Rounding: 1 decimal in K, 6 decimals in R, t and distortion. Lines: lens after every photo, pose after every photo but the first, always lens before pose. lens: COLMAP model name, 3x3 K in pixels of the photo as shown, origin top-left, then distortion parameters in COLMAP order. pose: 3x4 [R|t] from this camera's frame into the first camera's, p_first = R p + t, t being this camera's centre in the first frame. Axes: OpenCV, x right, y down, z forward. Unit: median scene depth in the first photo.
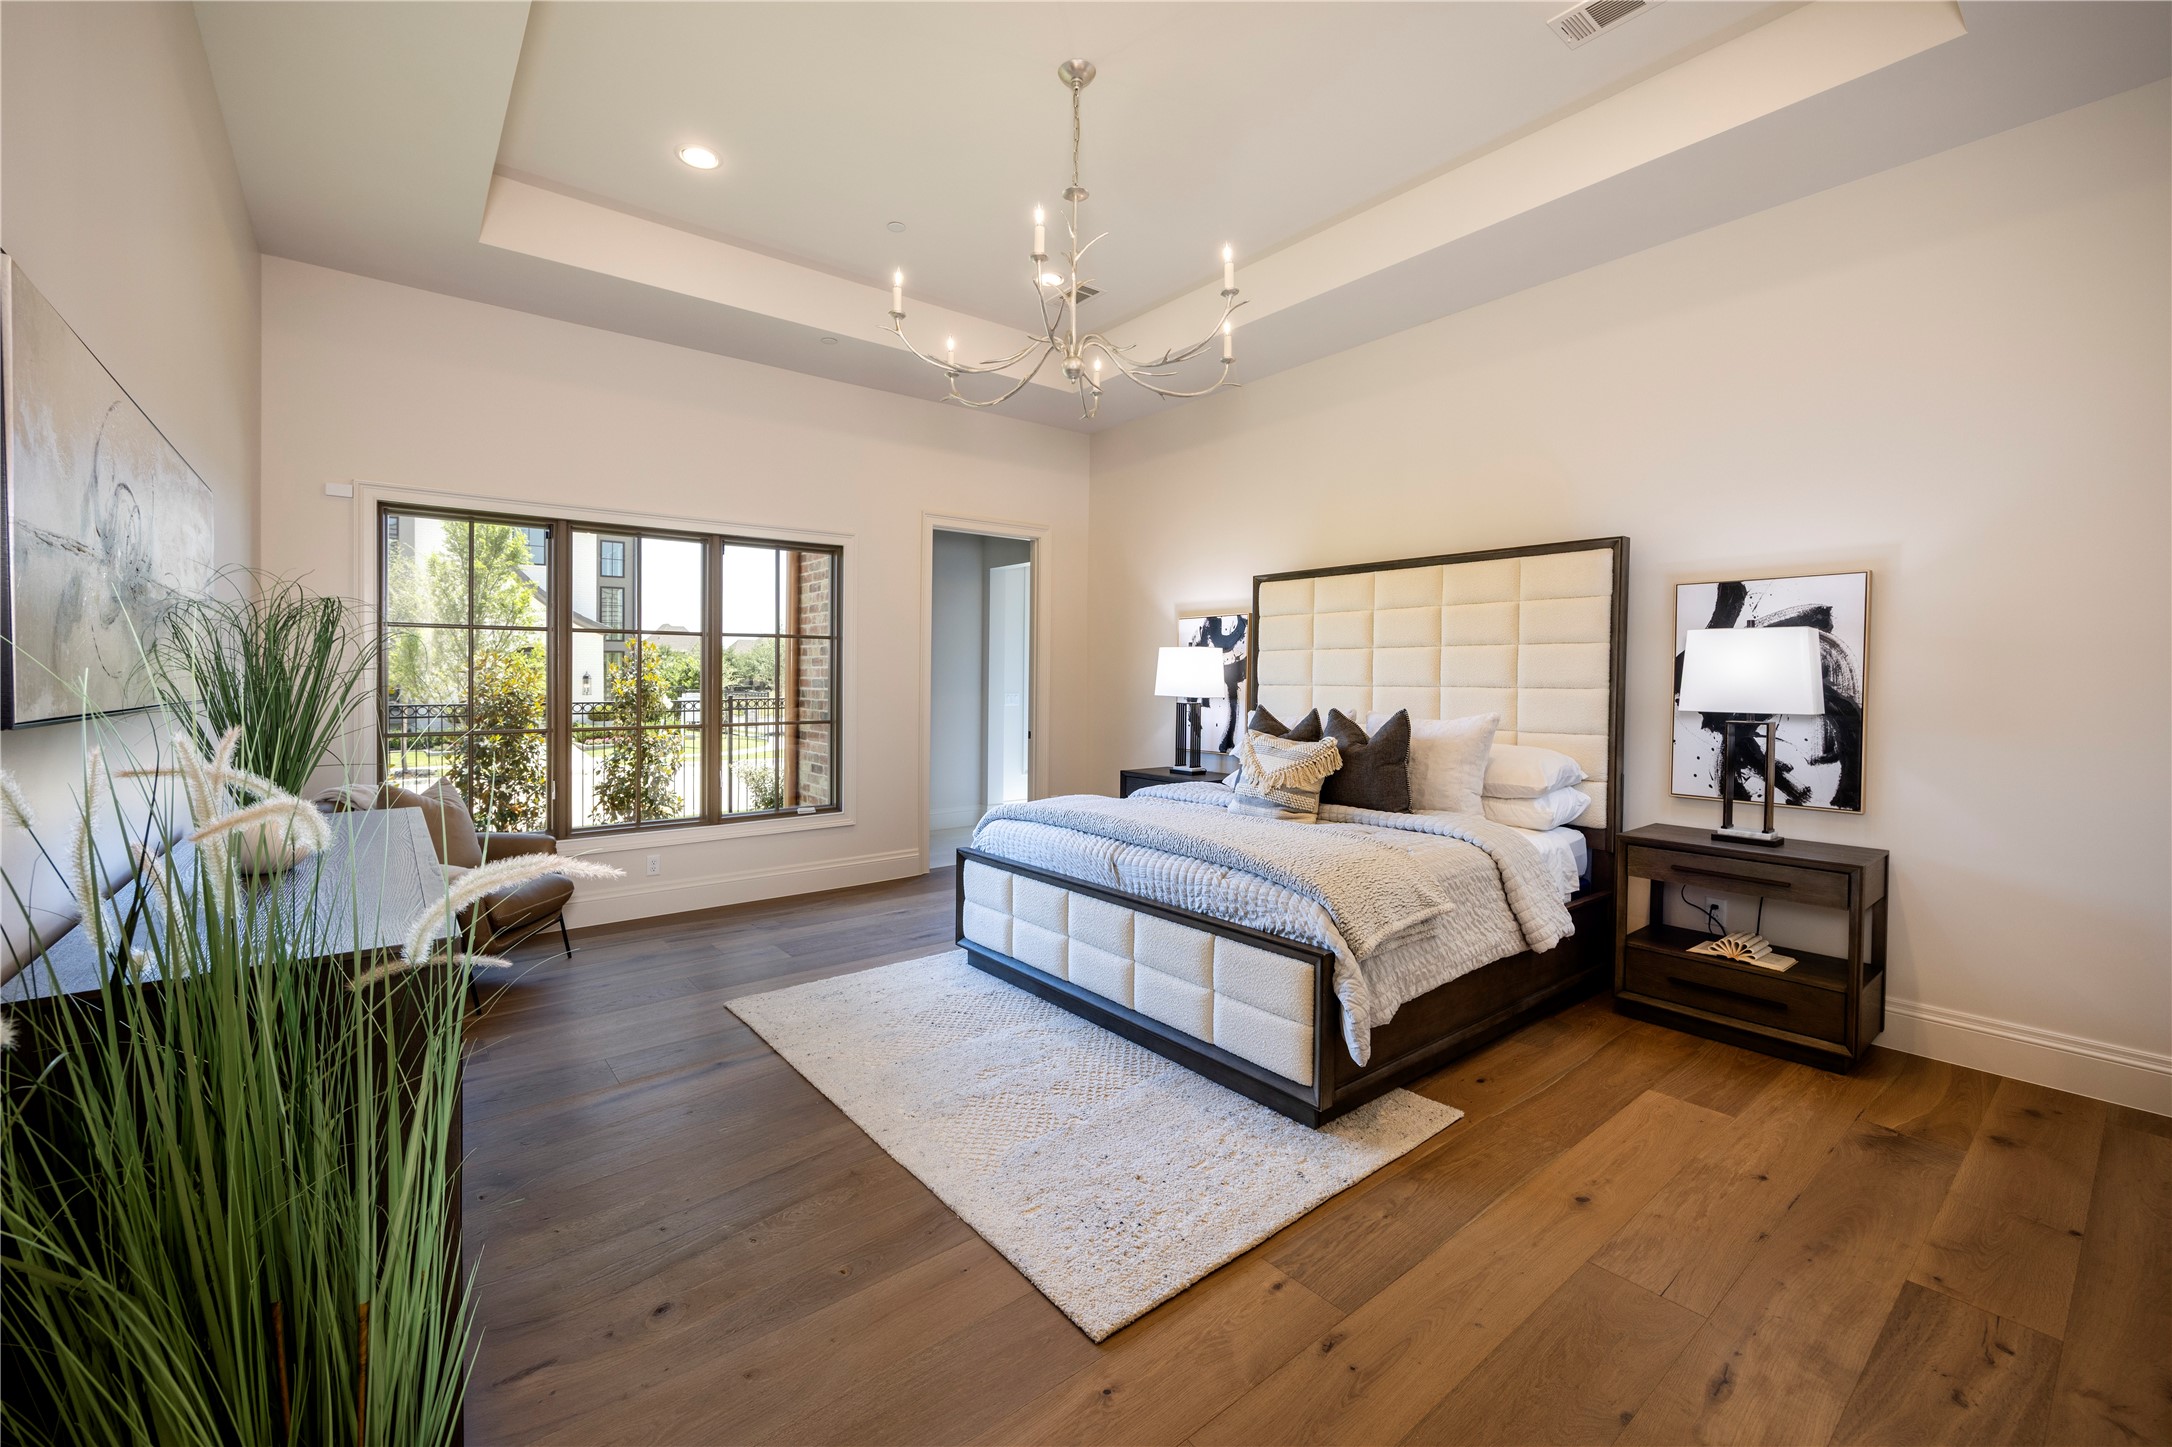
lens RADIAL K [[2190.6, 0, 1086.0], [0, 2190.6, 723.5], [0, 0, 1]] dist [-0.008798, -0.003104]
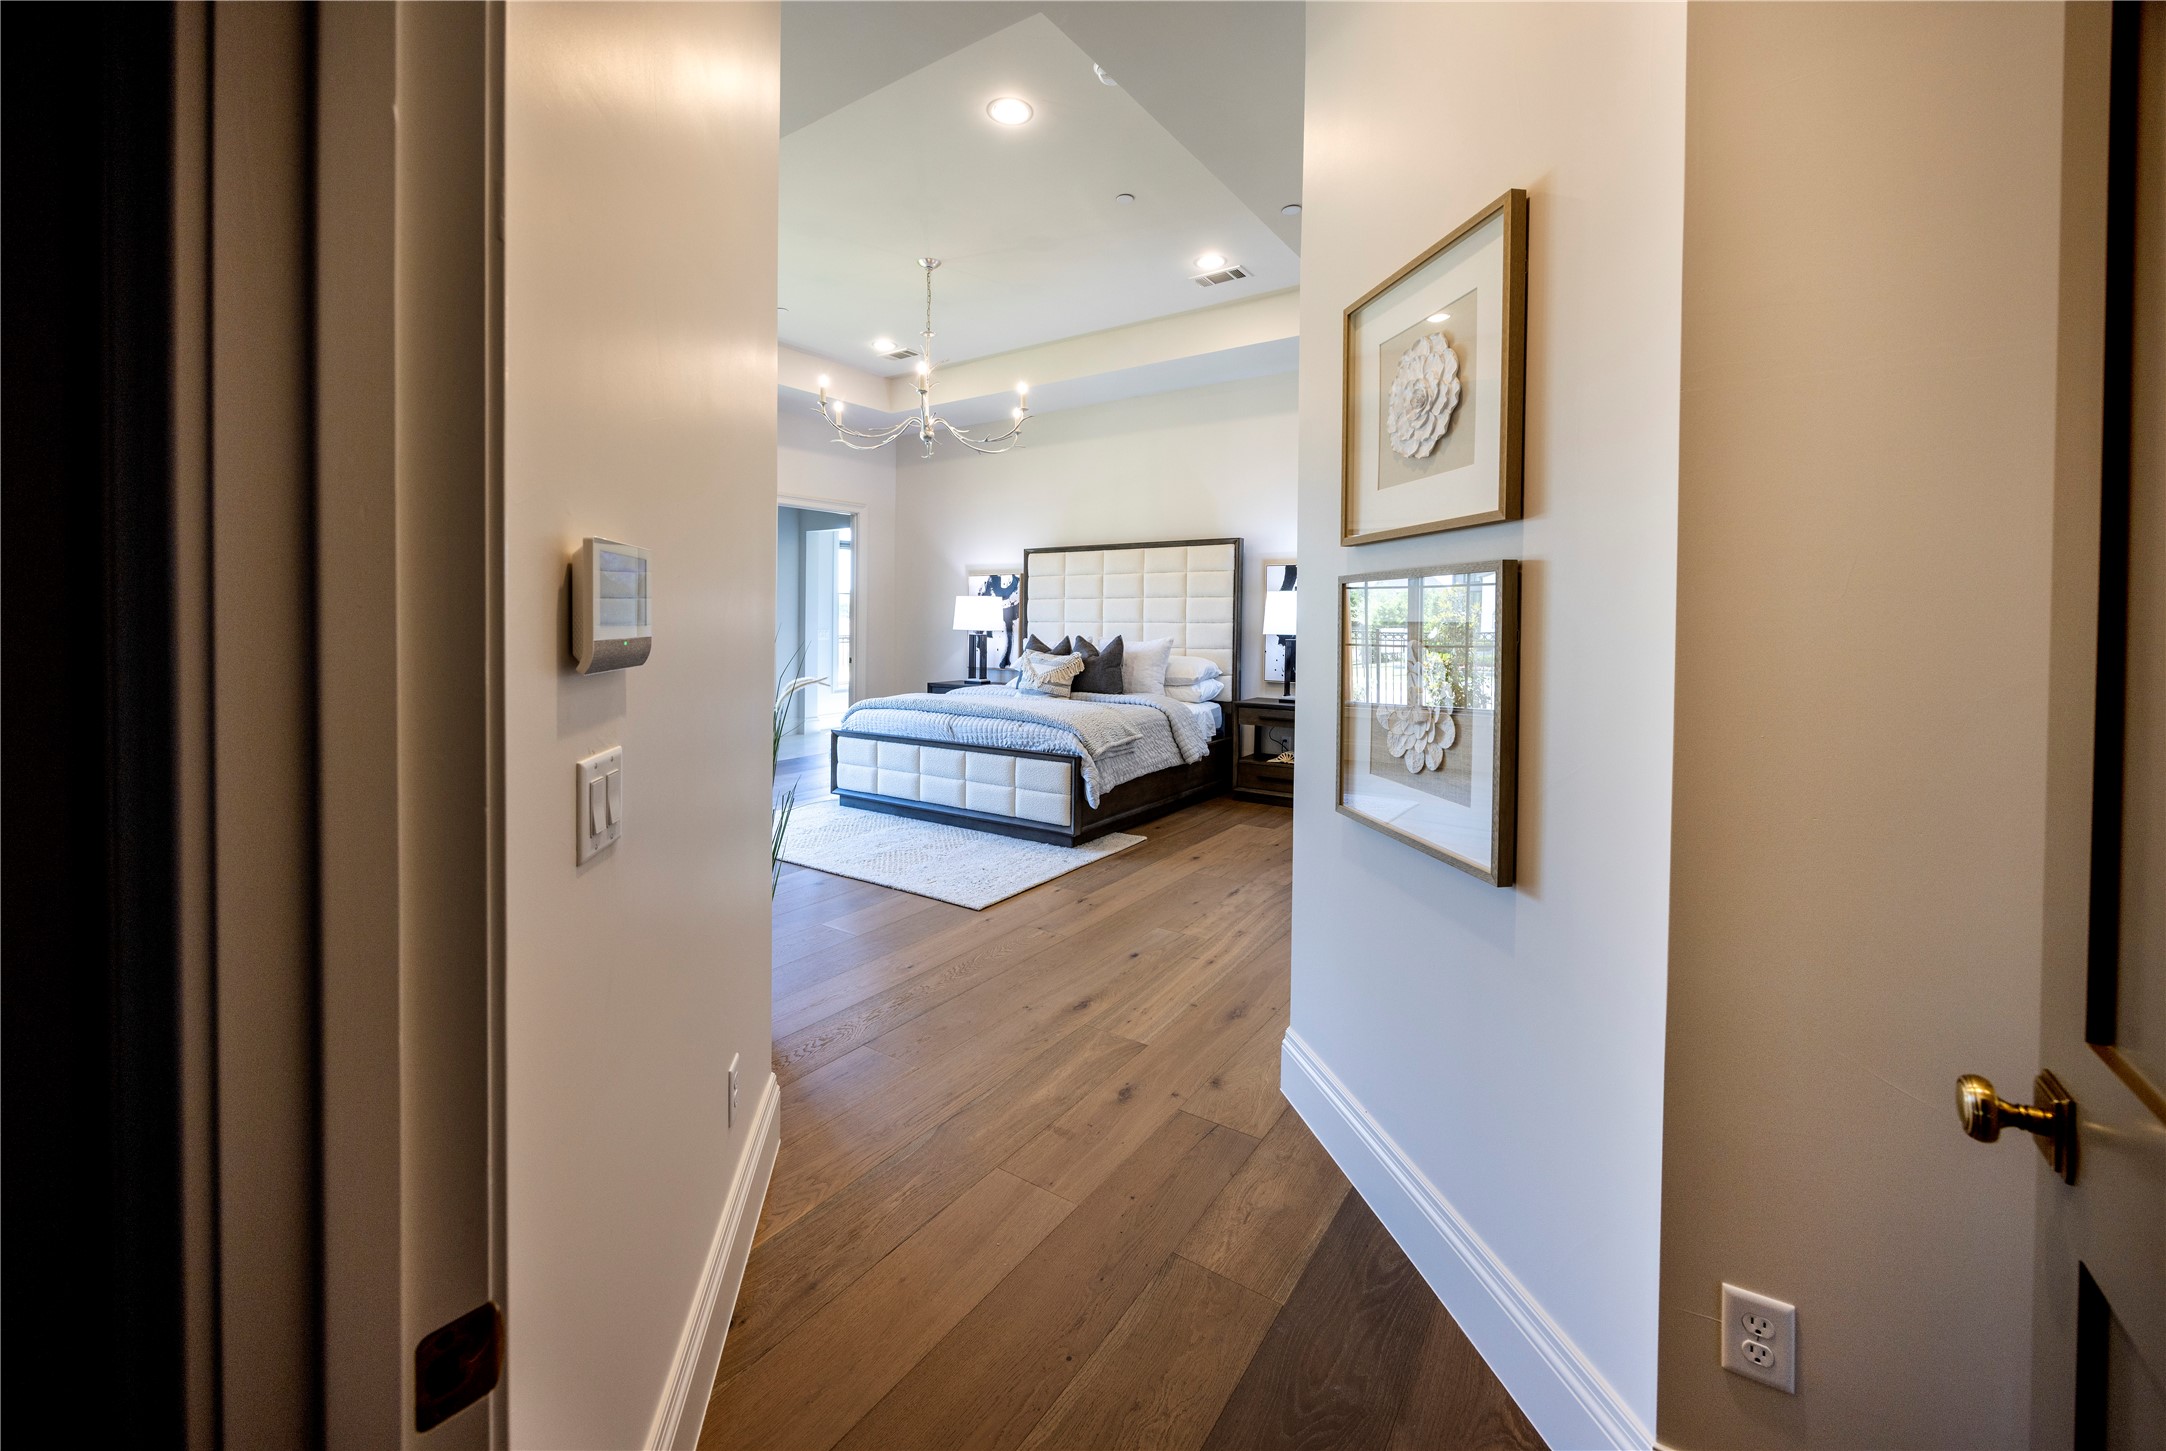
lens RADIAL K [[2184.6, 0, 1083.0], [0, 2184.6, 725.5], [0, 0, 1]] dist [-0.008798, -0.003104]
pose [[0.993105, -0.006346, 0.117056, -0.083686], [0.003054, 0.999595, 0.028281, 0.015665], [-0.117188, -0.027728, 0.992723, -0.692246]]
